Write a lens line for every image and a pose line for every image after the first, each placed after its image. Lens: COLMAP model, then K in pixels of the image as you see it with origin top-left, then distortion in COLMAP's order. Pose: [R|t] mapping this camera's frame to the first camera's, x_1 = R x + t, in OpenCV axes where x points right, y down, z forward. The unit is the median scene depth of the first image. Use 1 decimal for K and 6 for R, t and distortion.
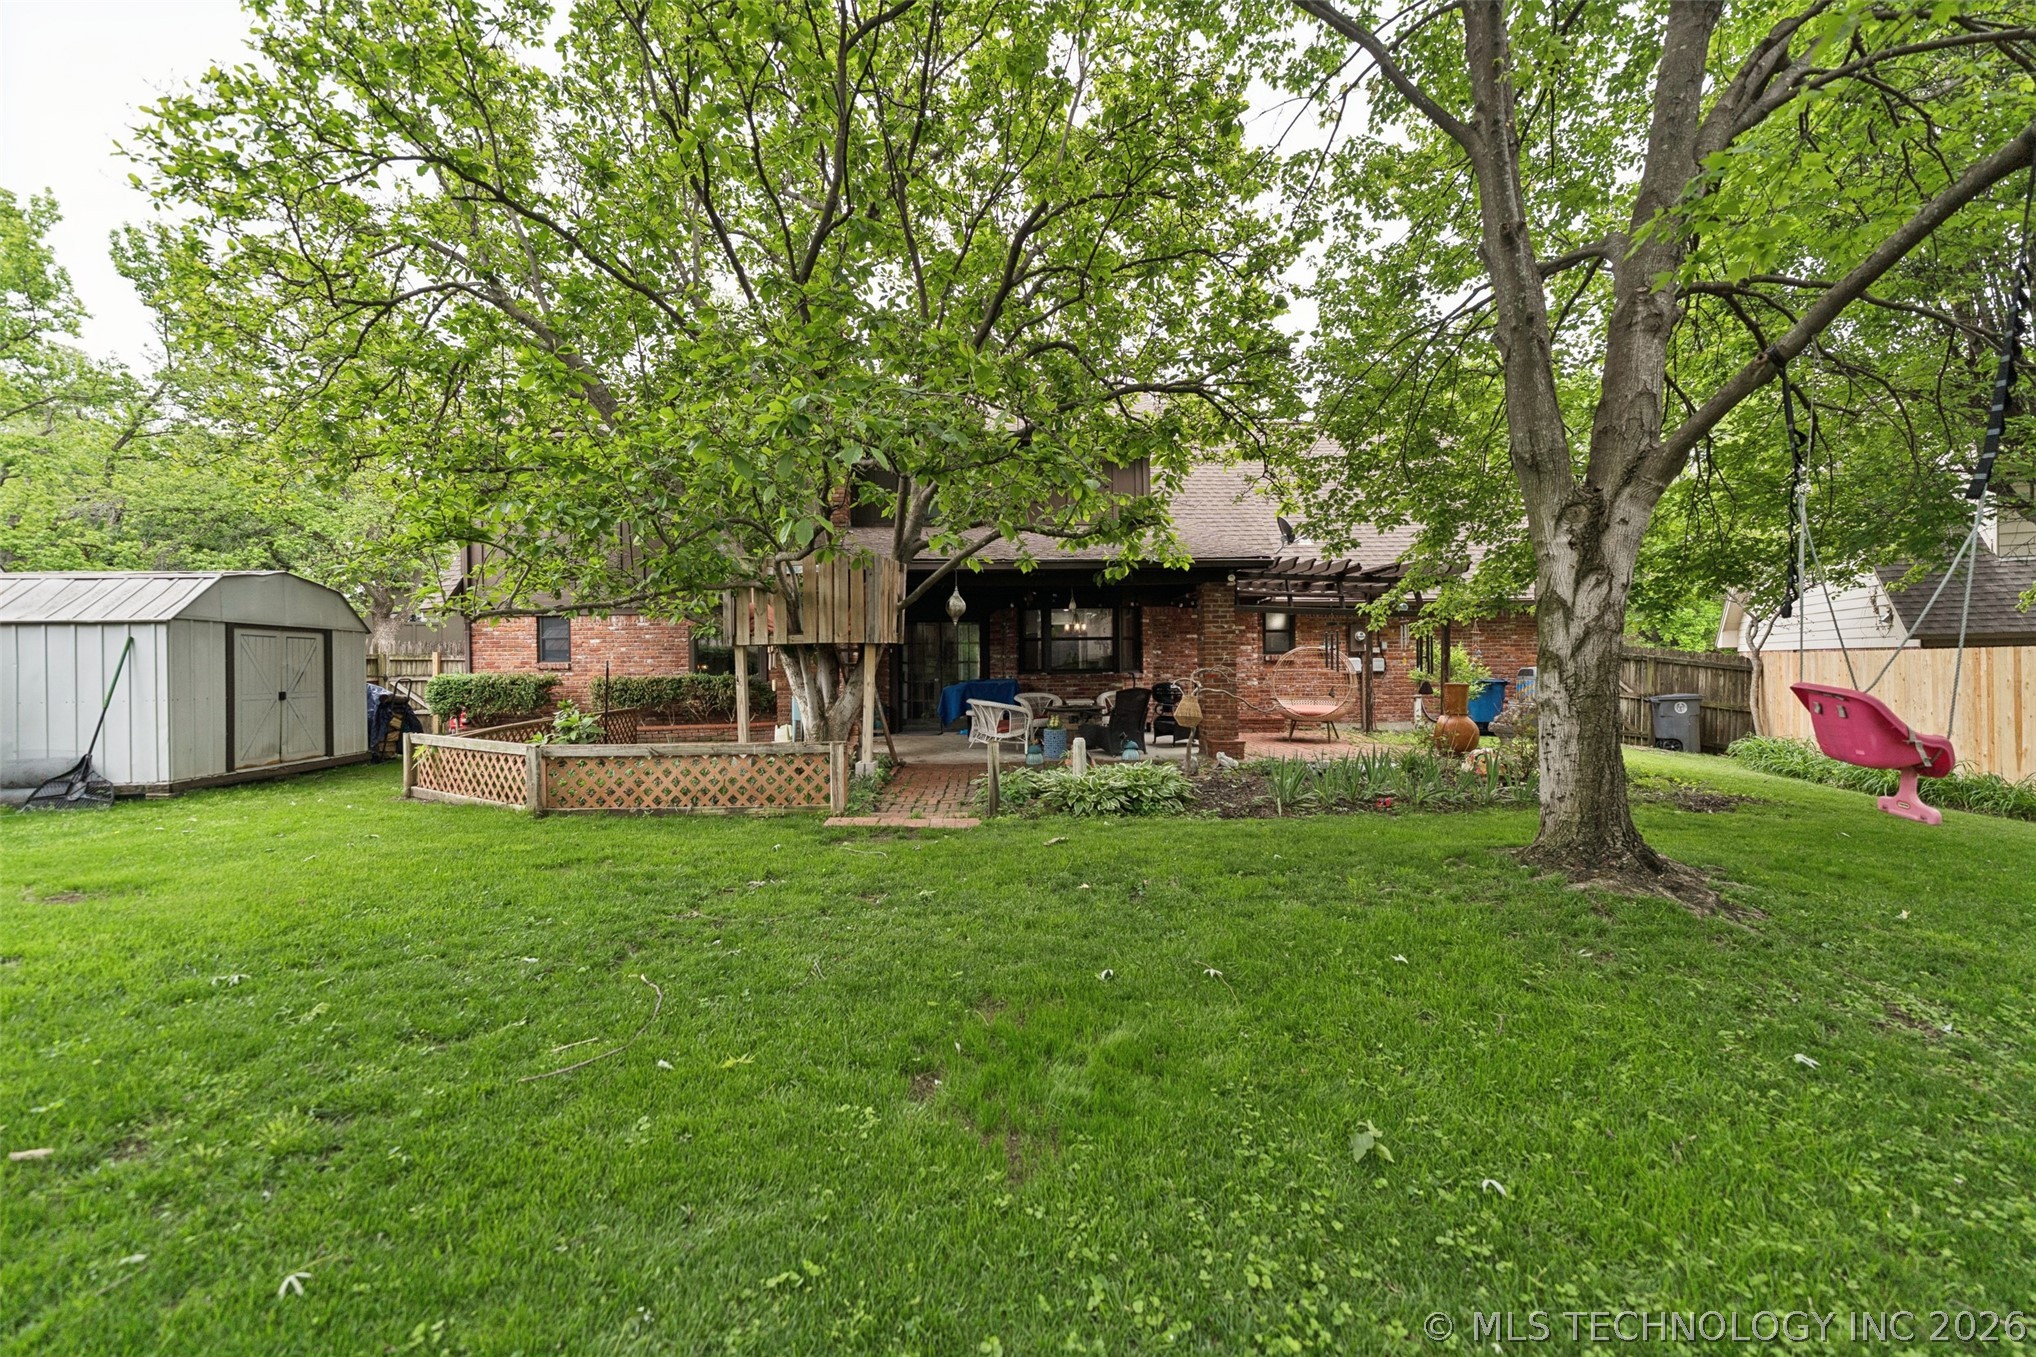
lens RADIAL K [[824.5, 0, 1012.8], [0, 824.5, 662.2], [0, 0, 1]] dist [0.000394, -0.000181]
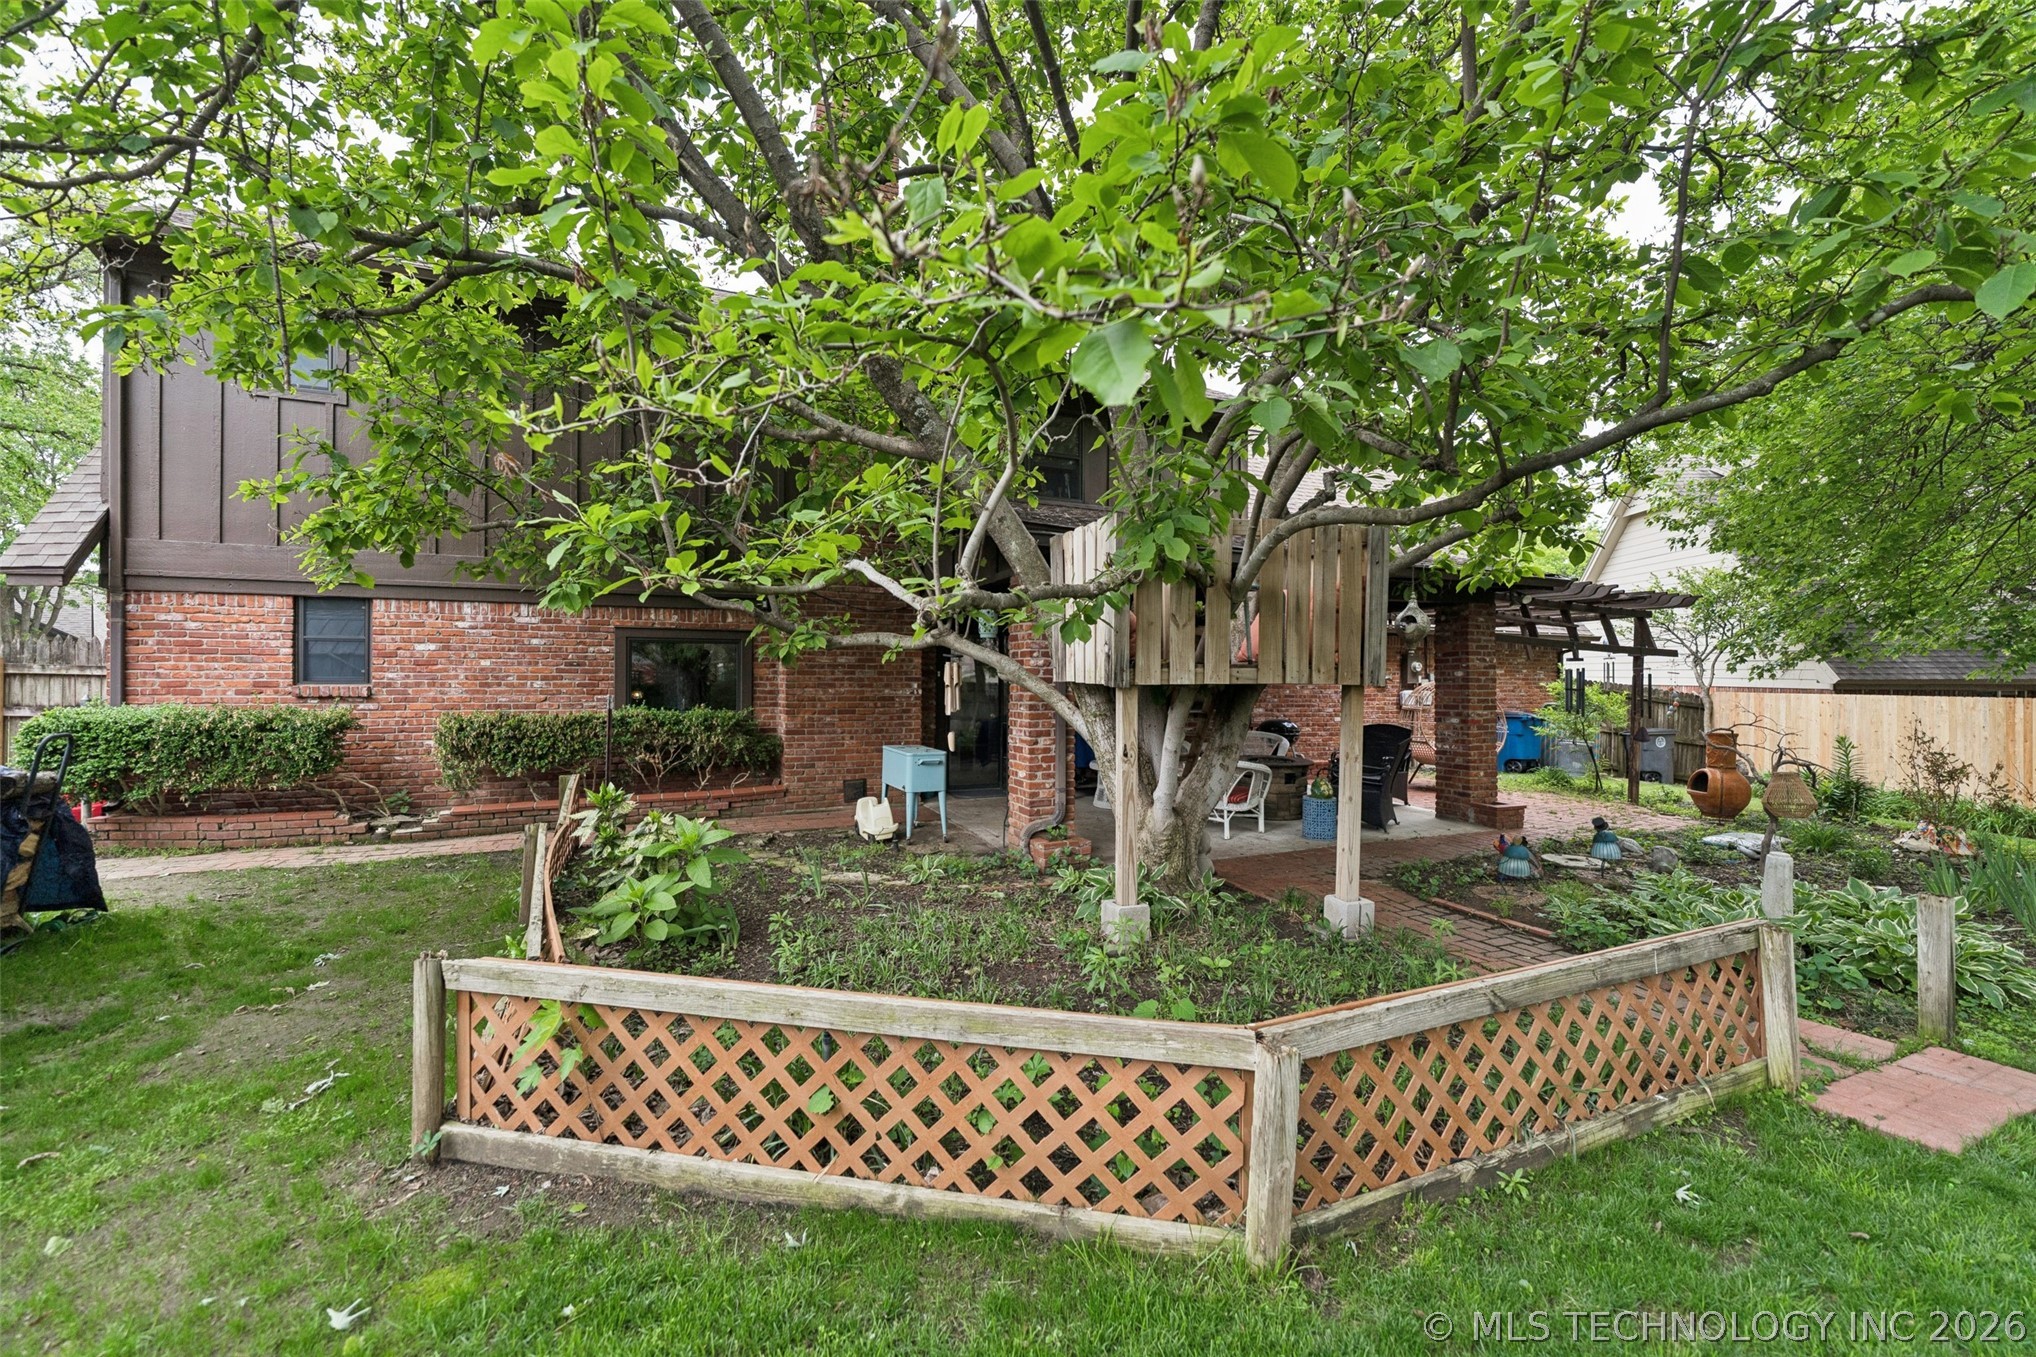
lens RADIAL K [[824.5, 0, 1012.8], [0, 824.5, 662.2], [0, 0, 1]] dist [0.000394, -0.000181]
pose [[0.922715, 0.023663, 0.384755, -0.366765], [-0.019463, 0.999701, -0.014806, -0.015259], [-0.384990, 0.006173, 0.922900, 0.349298]]
